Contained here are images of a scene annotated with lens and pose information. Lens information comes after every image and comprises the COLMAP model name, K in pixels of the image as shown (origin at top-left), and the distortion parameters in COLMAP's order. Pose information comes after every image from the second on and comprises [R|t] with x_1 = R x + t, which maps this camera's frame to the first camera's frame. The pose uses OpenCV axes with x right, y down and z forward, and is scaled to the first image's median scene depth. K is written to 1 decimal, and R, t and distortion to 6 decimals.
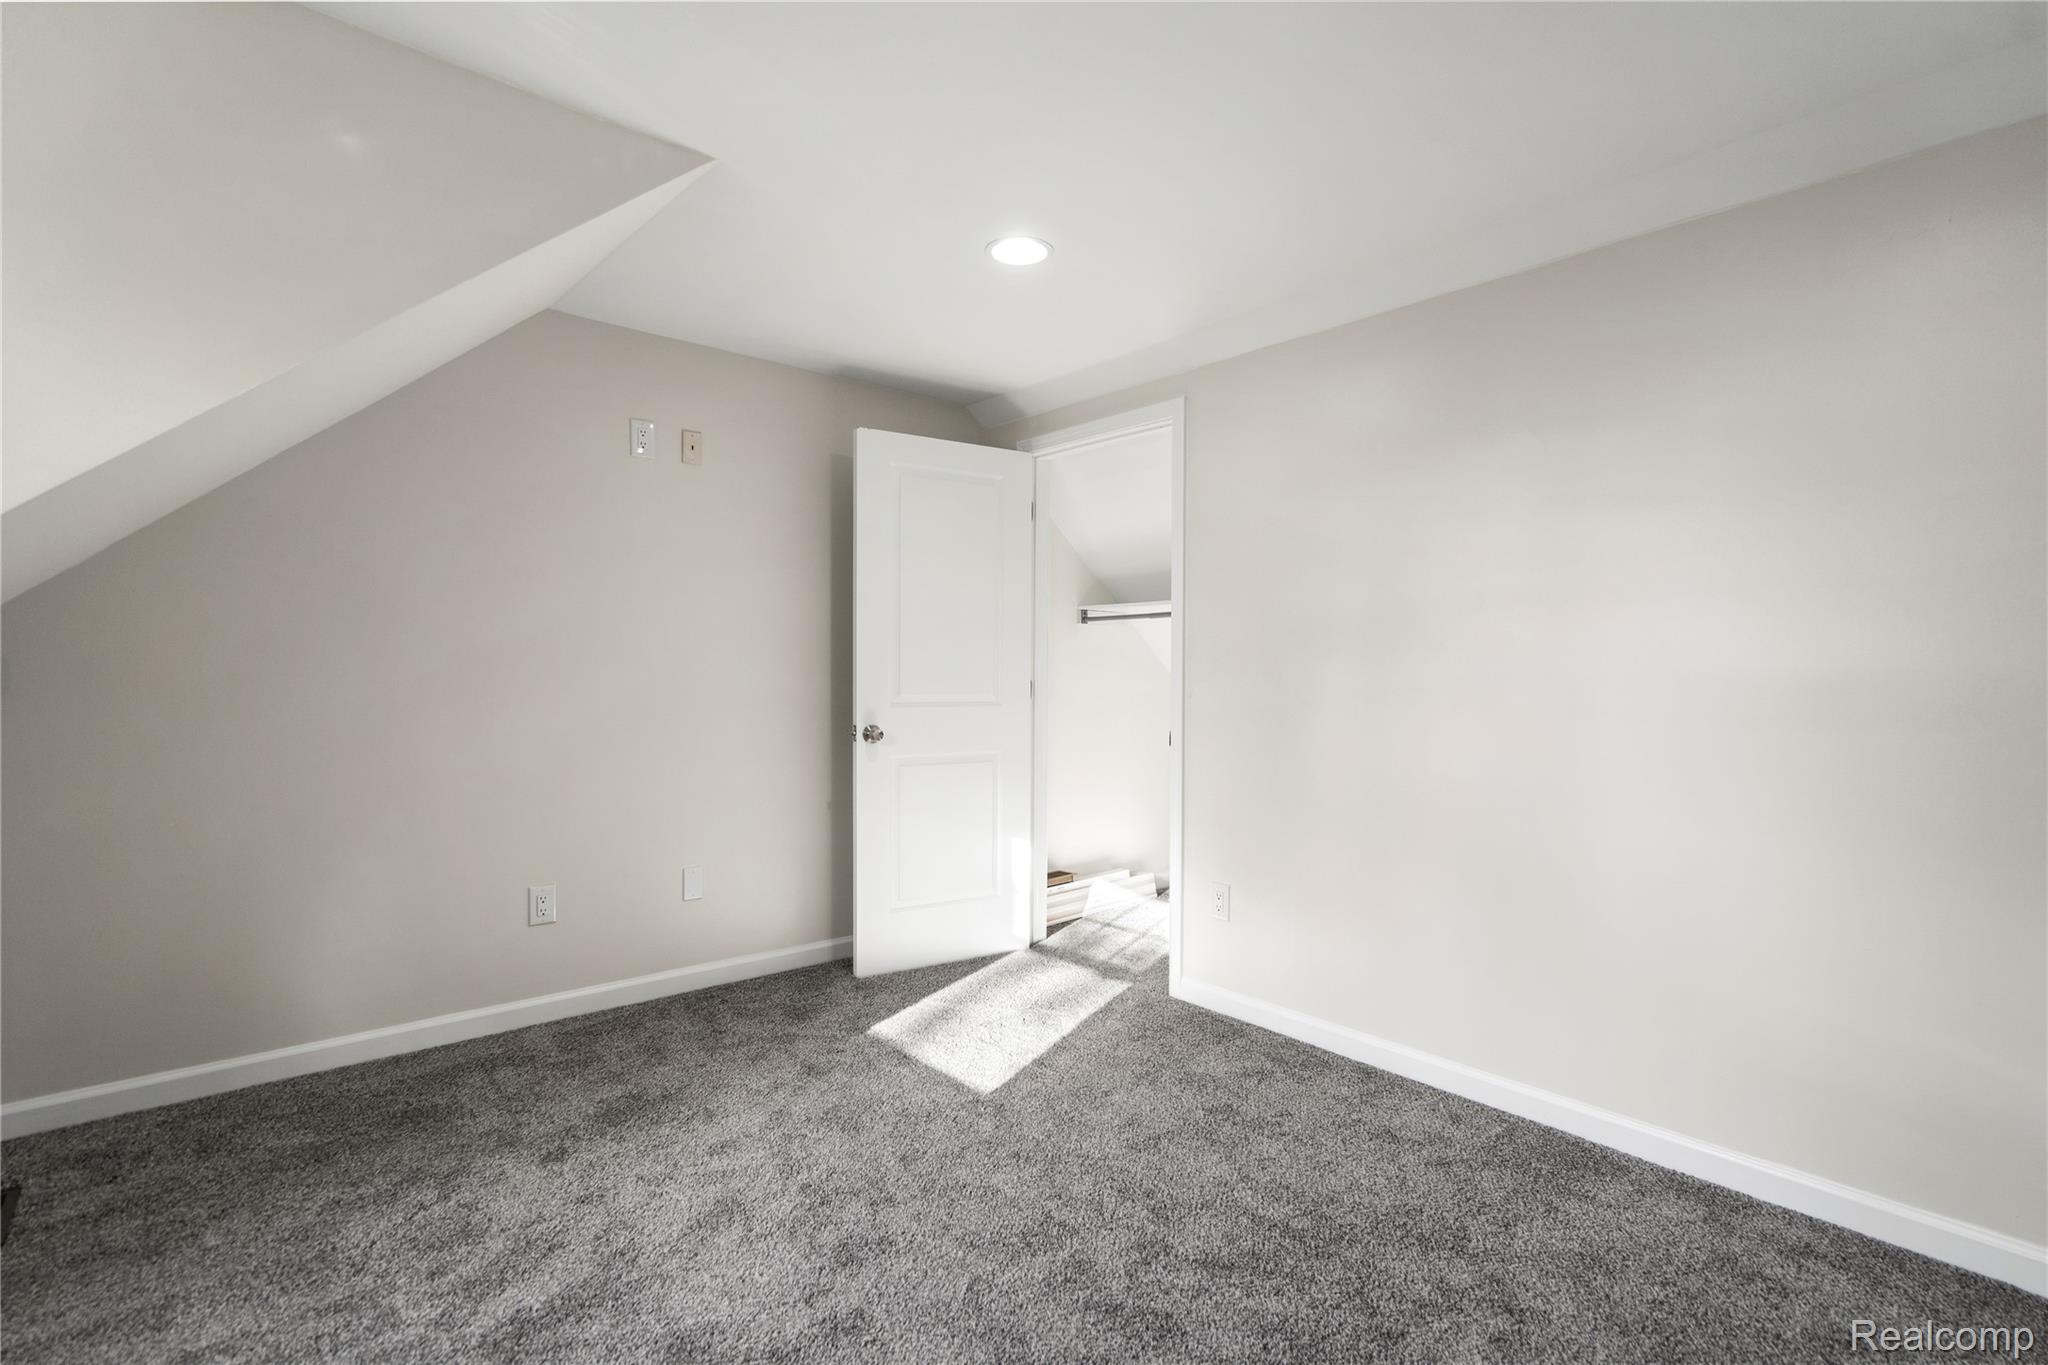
lens RADIAL K [[941.1, 0, 1008.1], [0, 941.1, 690.8], [0, 0, 1]] dist [-0.000207, -0.000700]
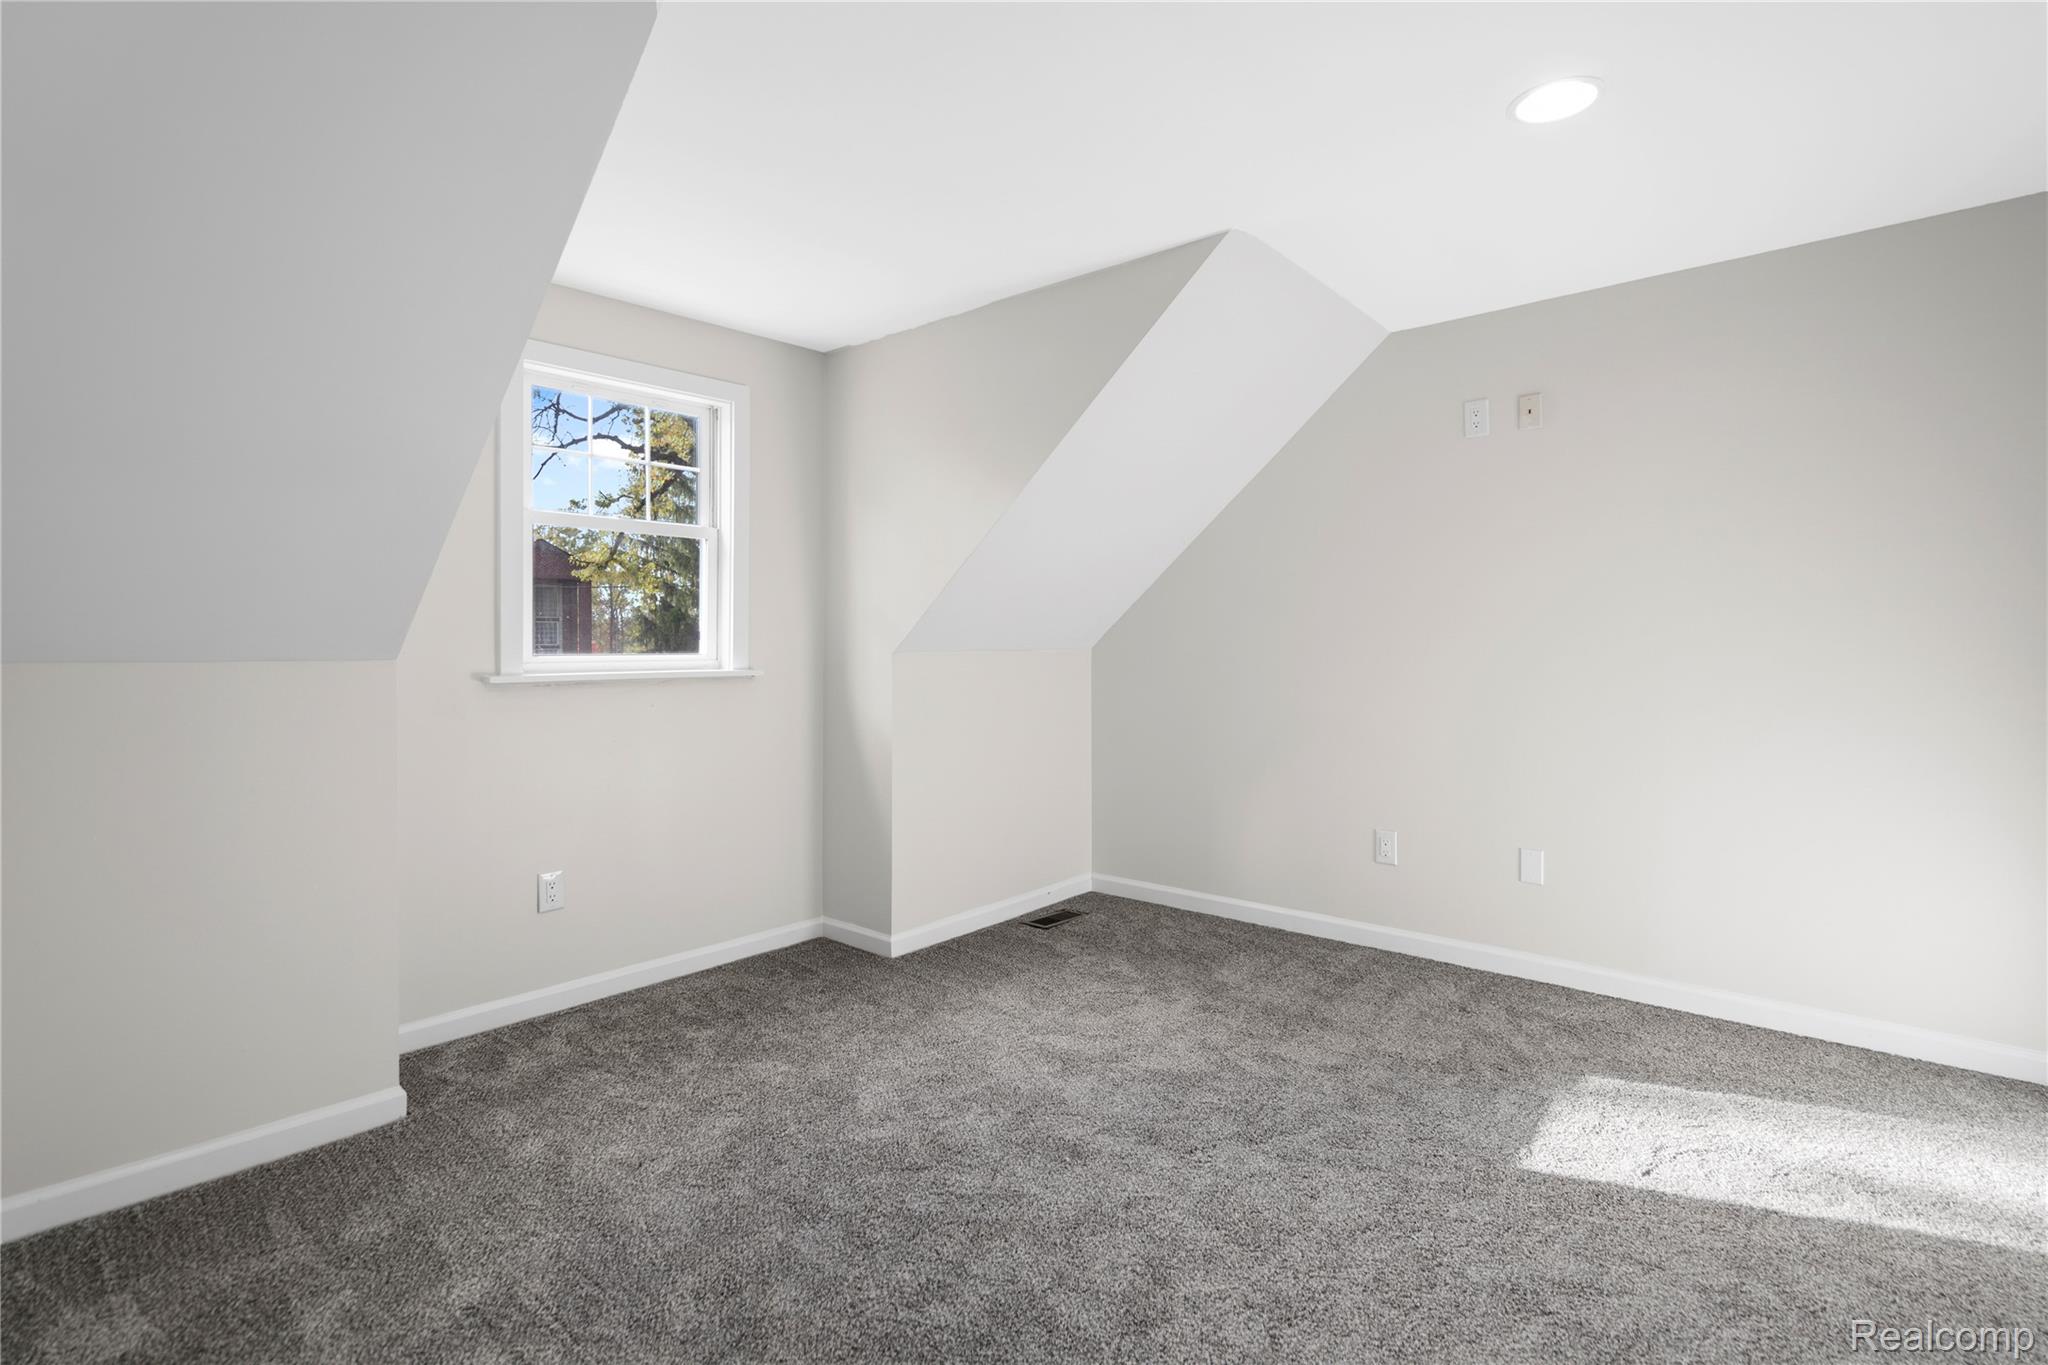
lens RADIAL K [[941.1, 0, 1016.7], [0, 941.1, 660.1], [0, 0, 1]] dist [-0.000207, -0.000700]
pose [[0.142739, 0.001110, -0.989760, 0.662024], [0.001169, 0.999998, 0.001290, -0.008601], [0.989760, -0.001341, 0.142738, 0.427271]]
